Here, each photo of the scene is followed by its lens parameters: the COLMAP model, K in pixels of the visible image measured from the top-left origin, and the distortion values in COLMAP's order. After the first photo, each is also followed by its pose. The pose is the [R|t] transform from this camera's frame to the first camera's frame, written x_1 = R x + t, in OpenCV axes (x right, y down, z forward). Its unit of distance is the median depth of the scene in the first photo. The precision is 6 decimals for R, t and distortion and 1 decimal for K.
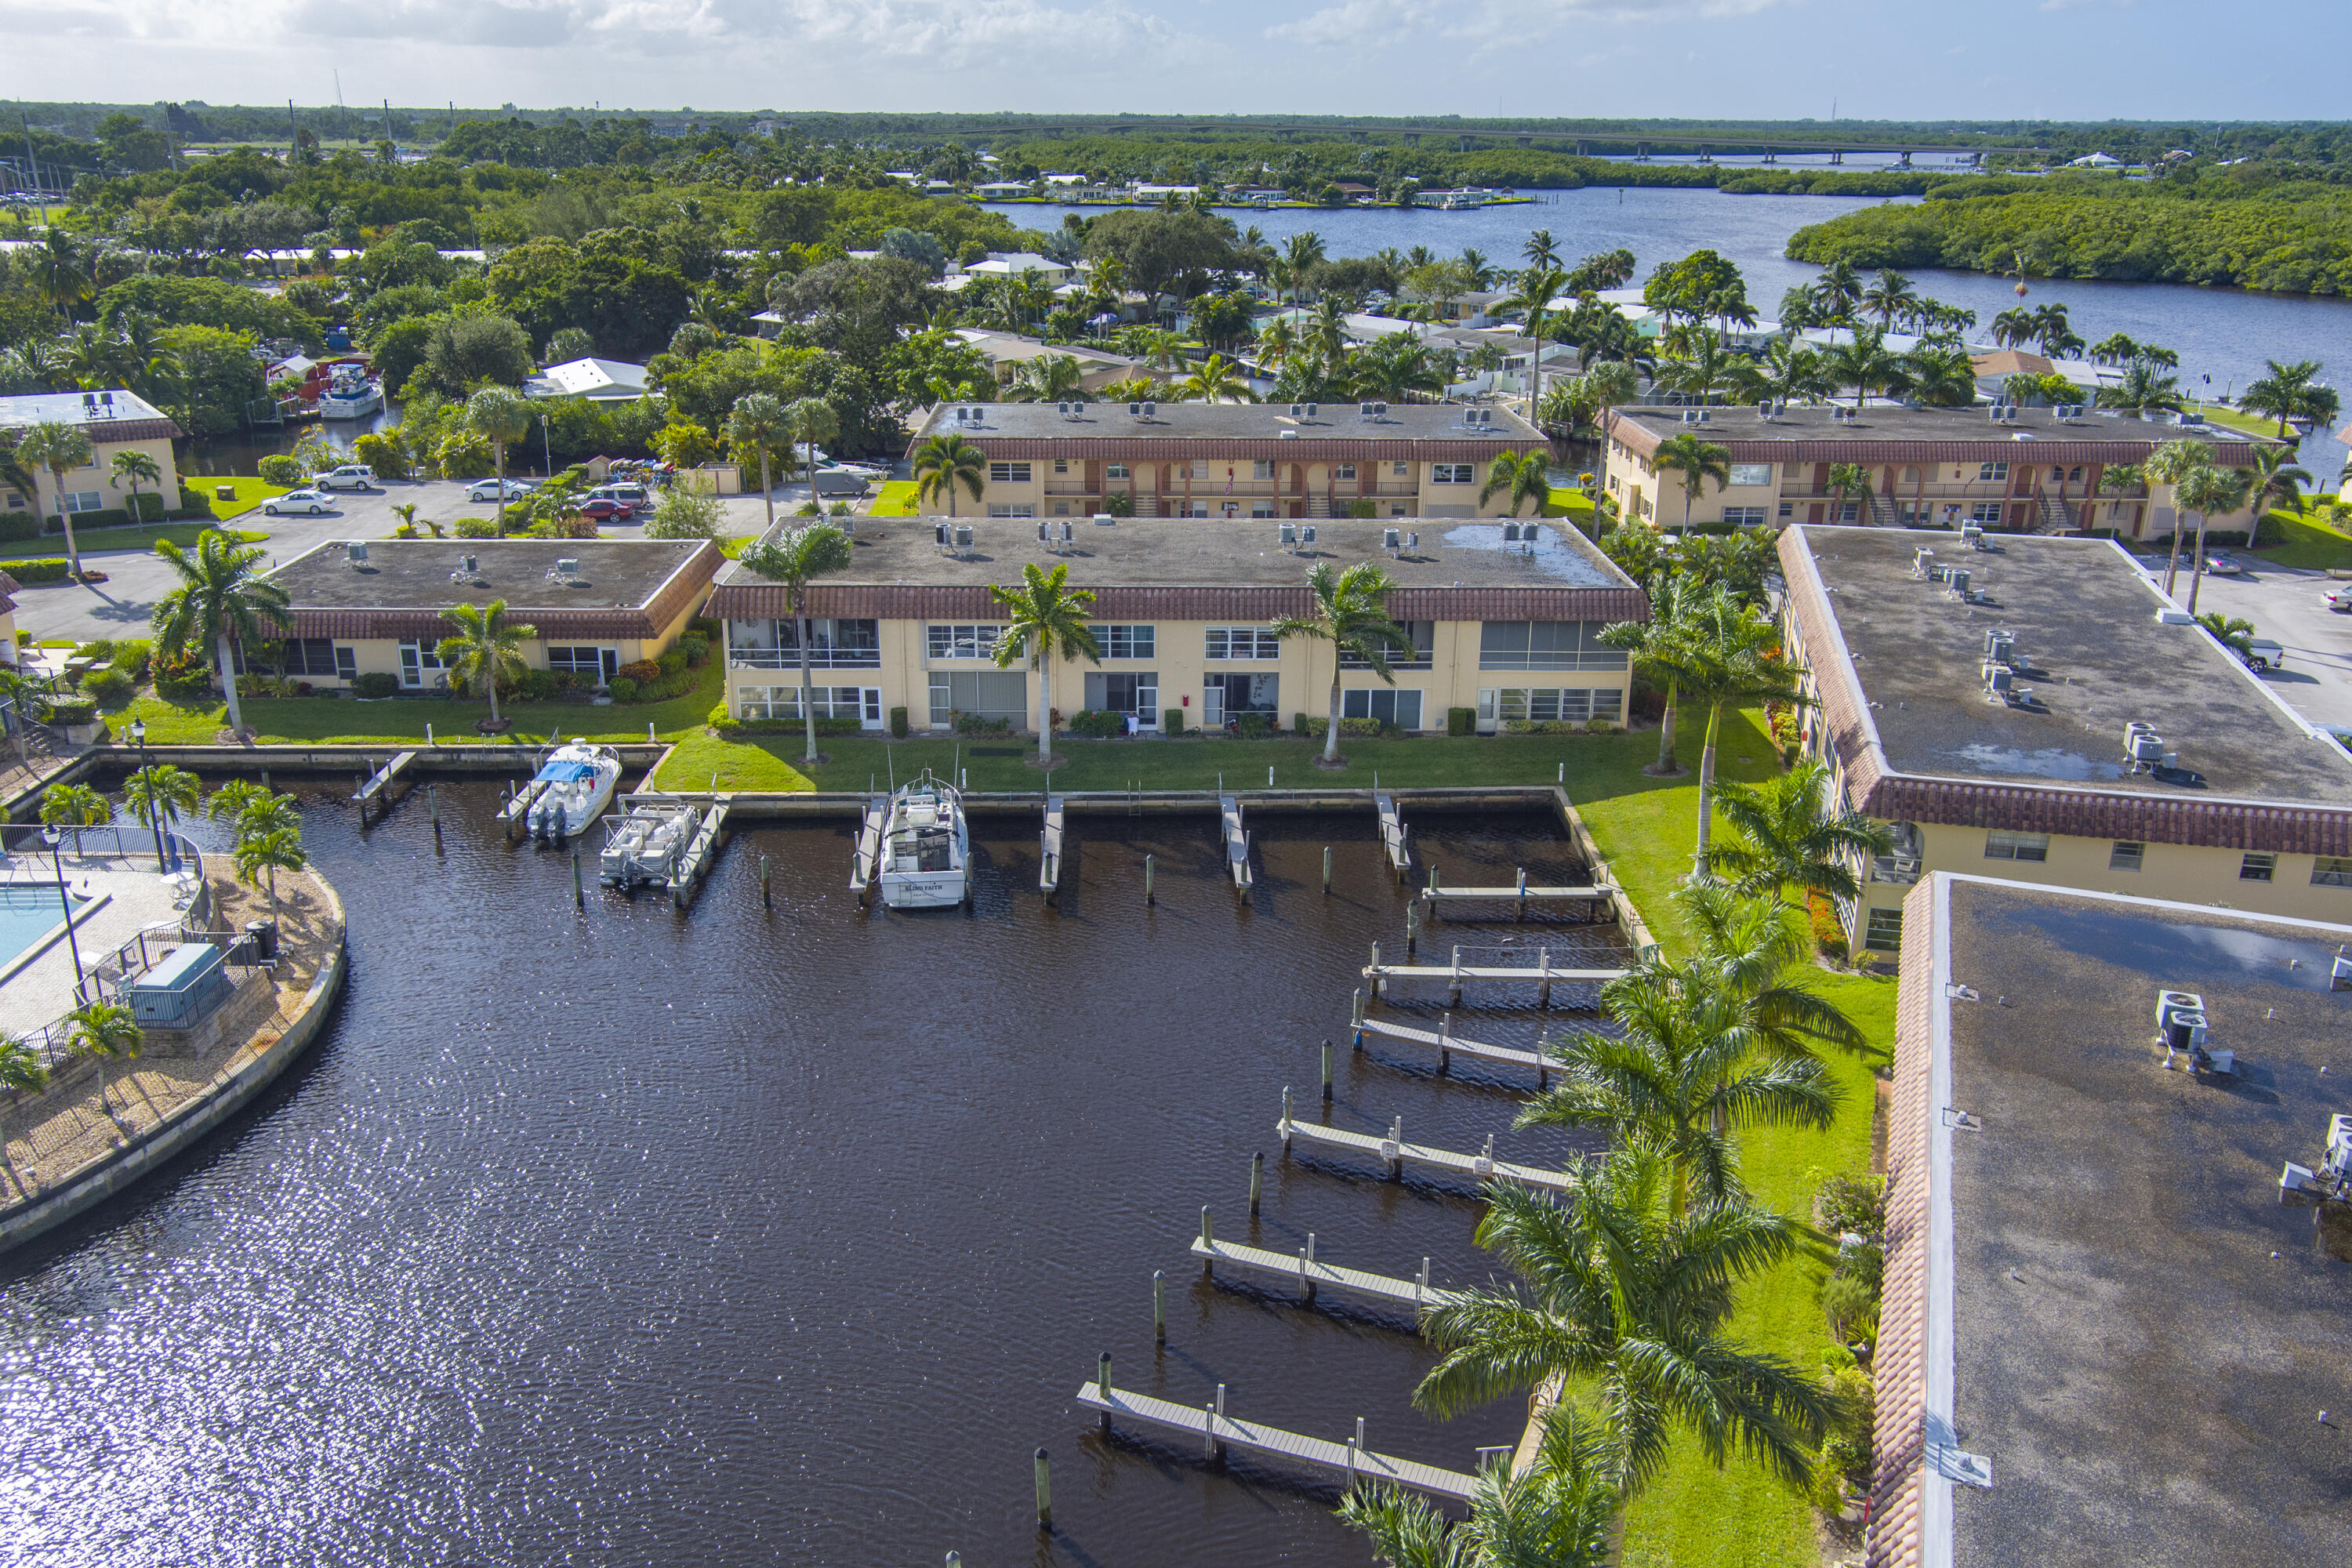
lens RADIAL K [[1893.5, 0, 1178.5], [0, 1893.5, 792.1], [0, 0, 1]] dist [0.006427, 0.013054]
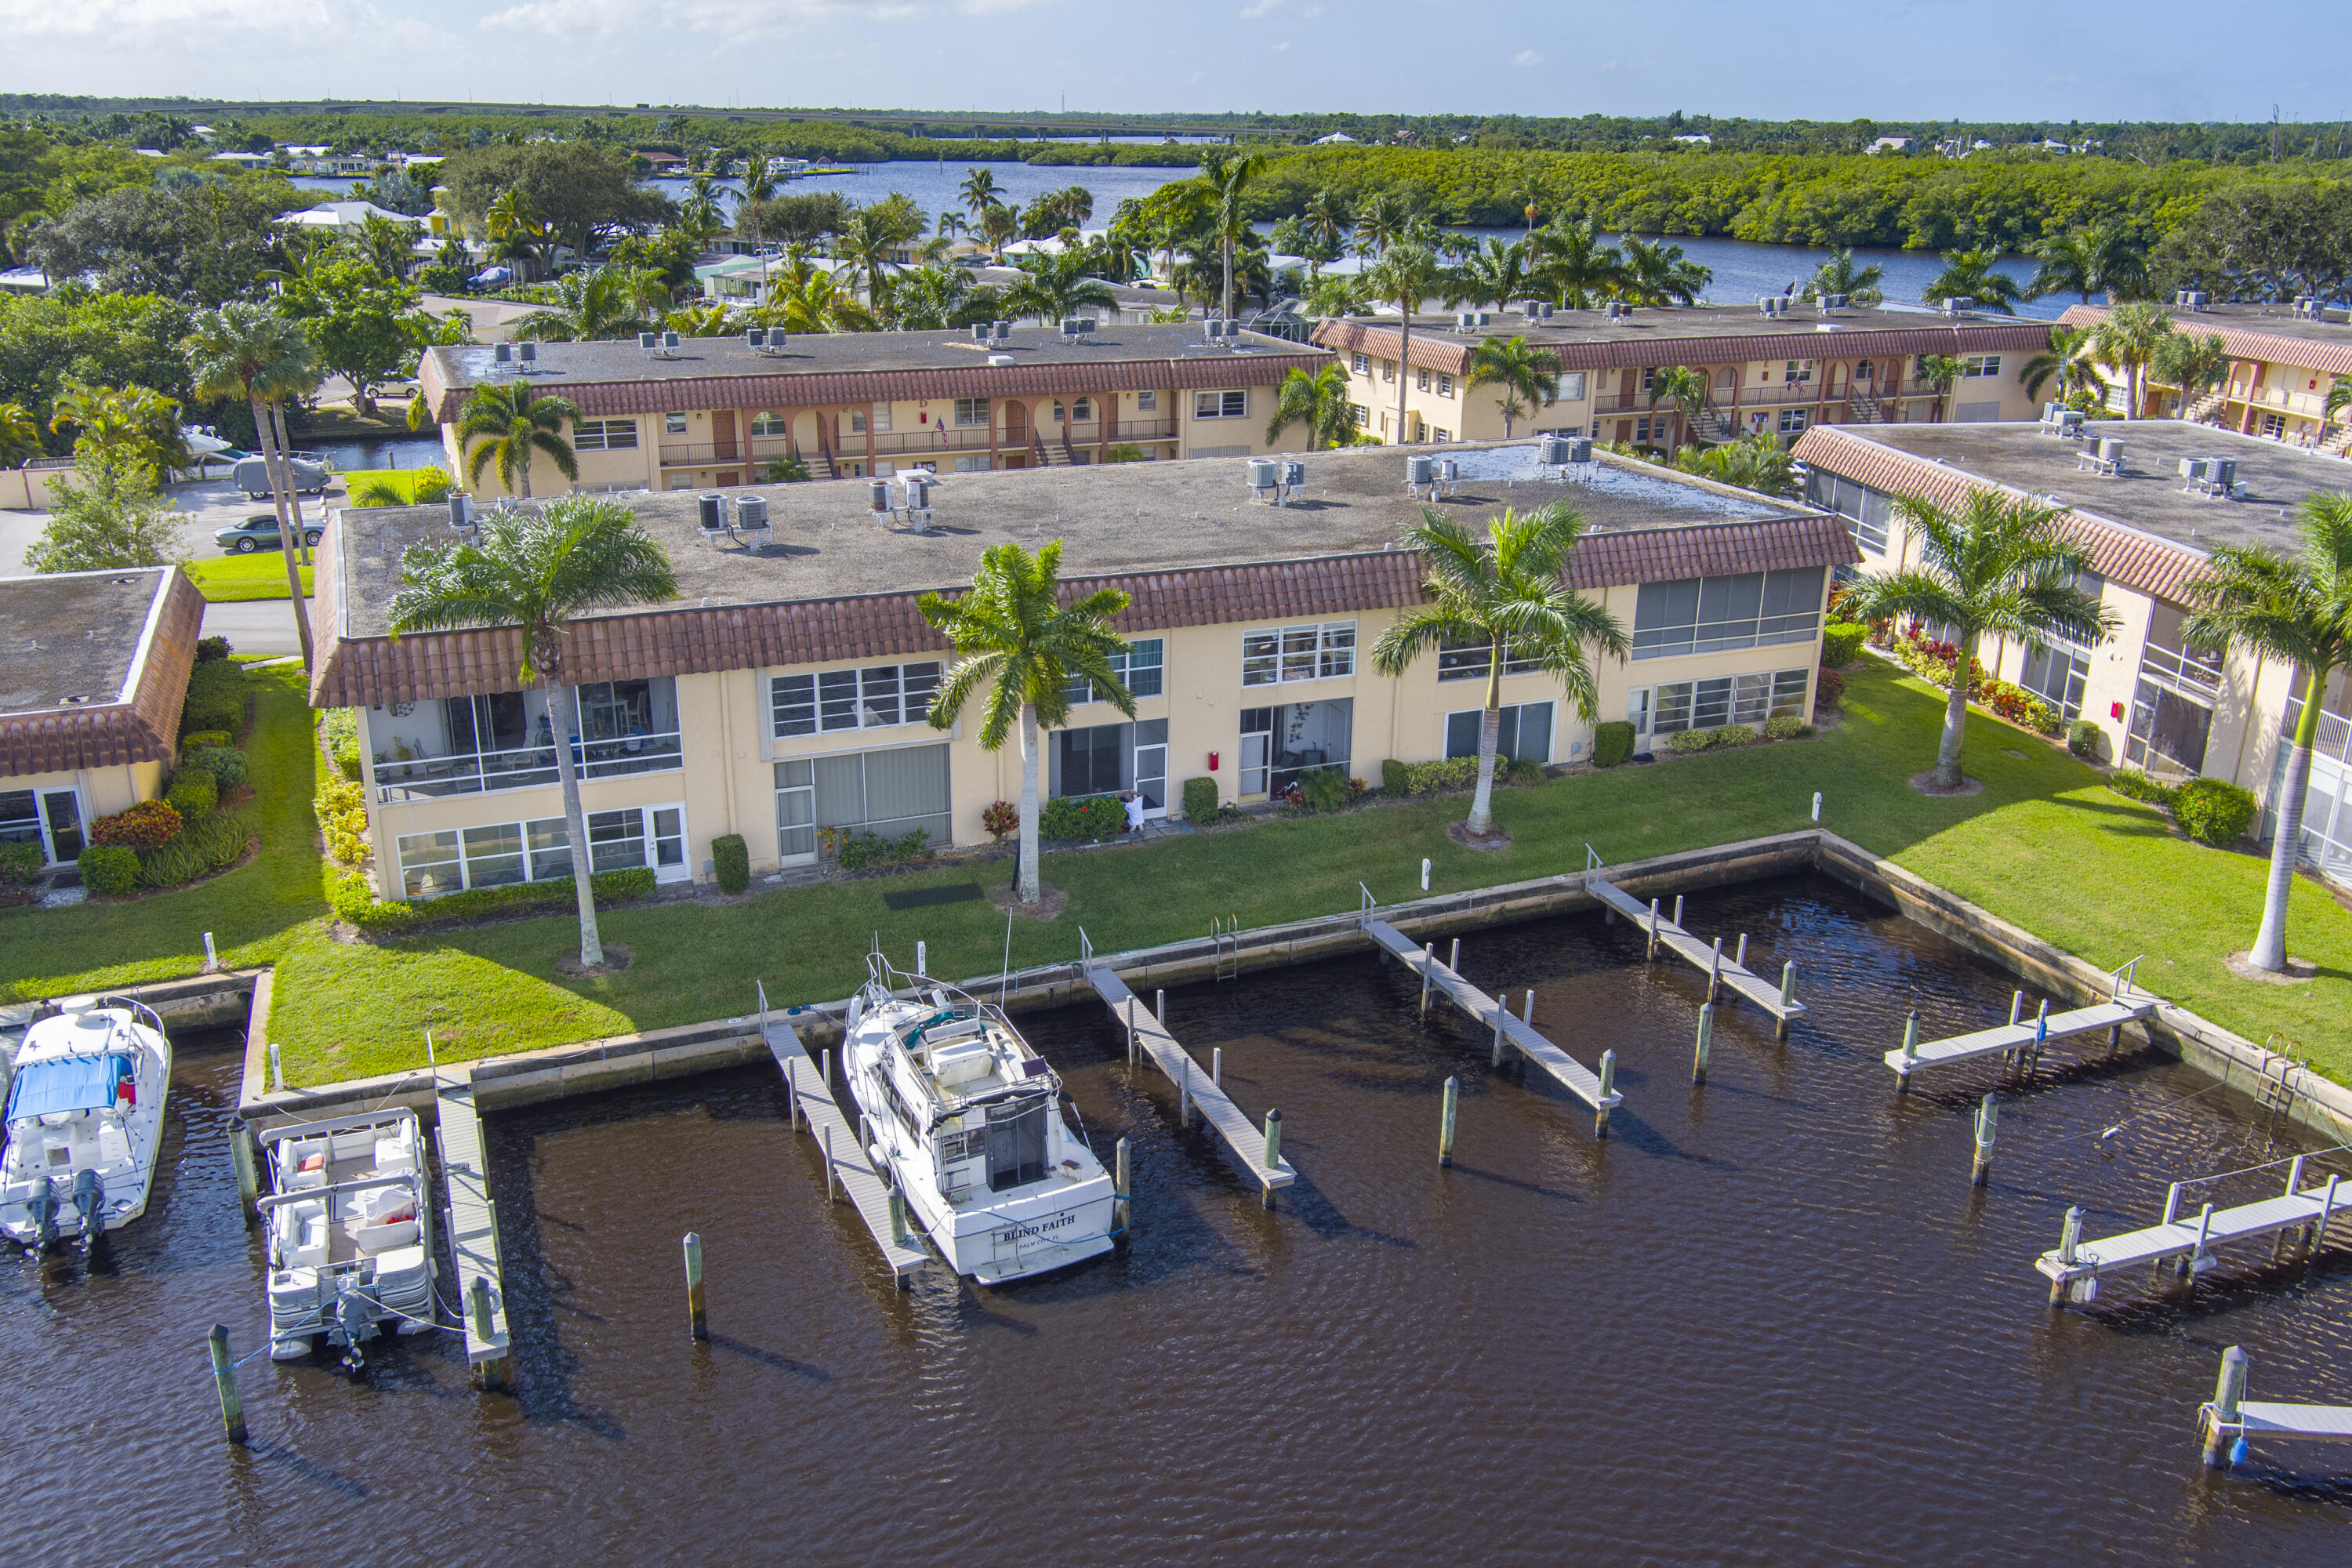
lens RADIAL K [[1893.5, 0, 1178.5], [0, 1893.5, 792.1], [0, 0, 1]] dist [0.006427, 0.013054]
pose [[0.930543, -0.121585, 0.345407, -0.183706], [0.120523, 0.992405, 0.024637, -0.047628], [-0.345779, 0.018703, 0.938129, 0.396221]]
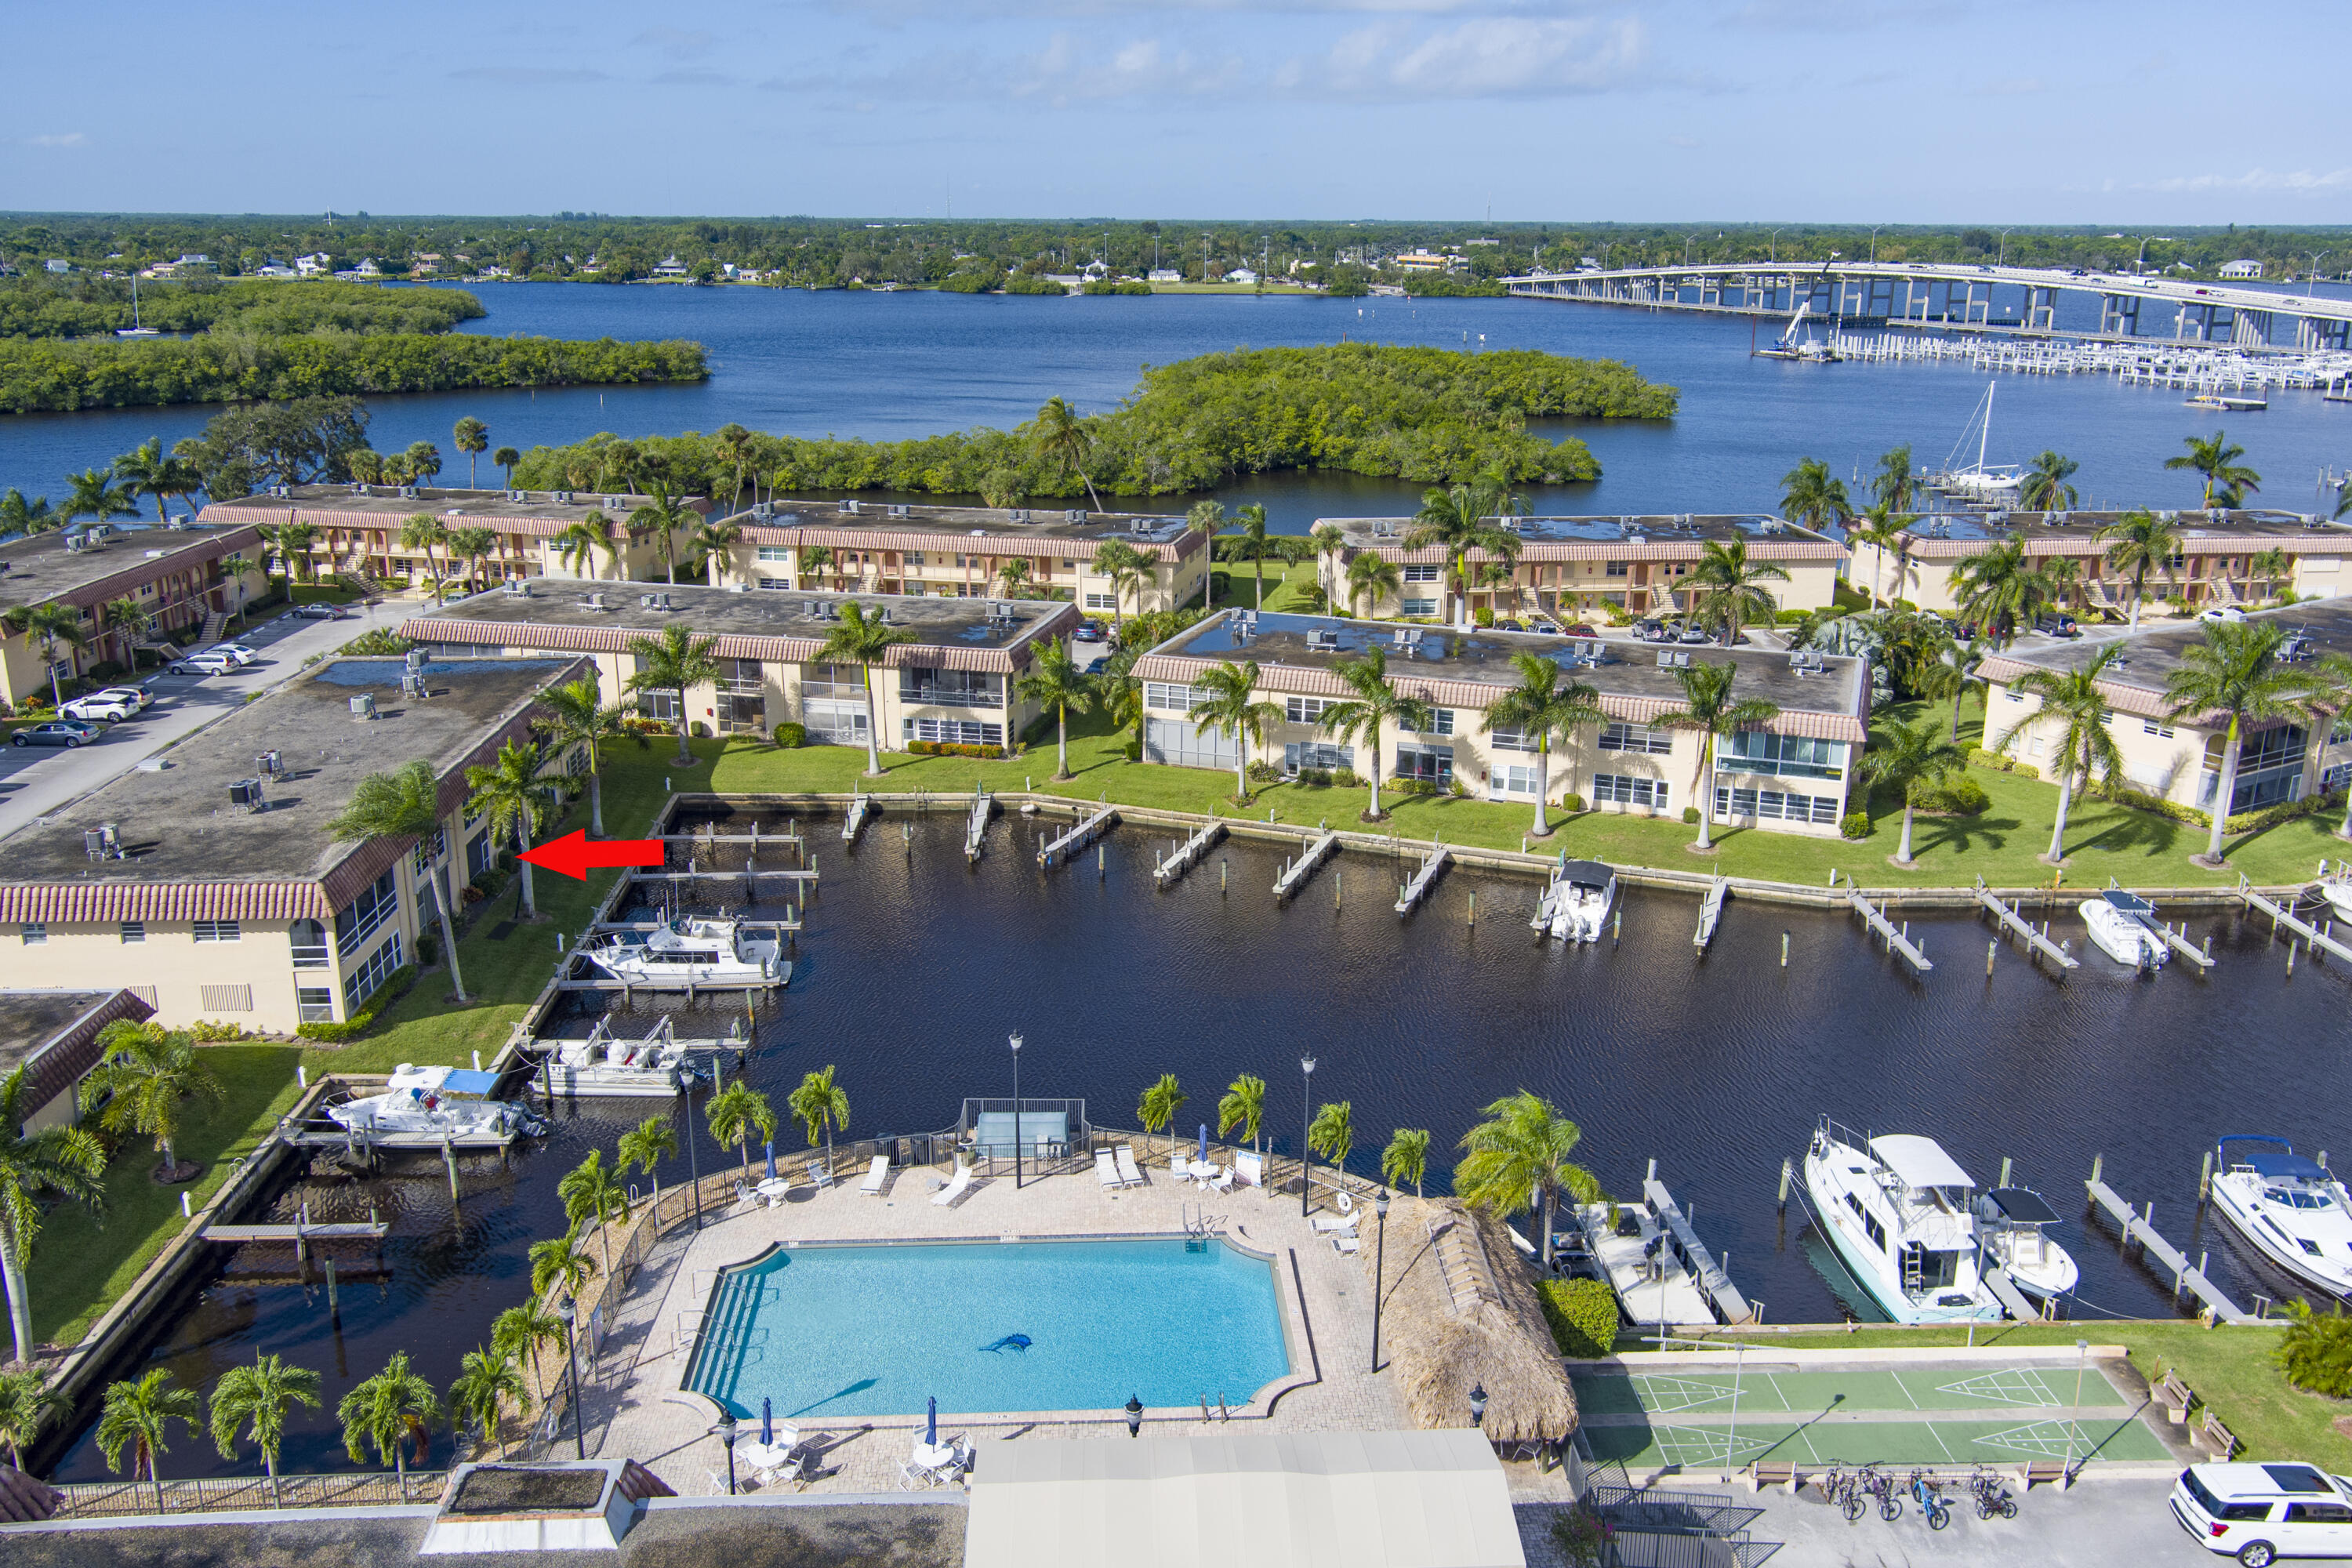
lens RADIAL K [[1924.0, 0, 1176.9], [0, 1924.0, 782.4], [0, 0, 1]] dist [0.002880, 0.023256]
pose [[-0.009448, -0.291590, 0.956497, -0.947225], [0.334803, 0.900408, 0.277798, -0.230180], [-0.942241, 0.322863, 0.089118, 0.443656]]
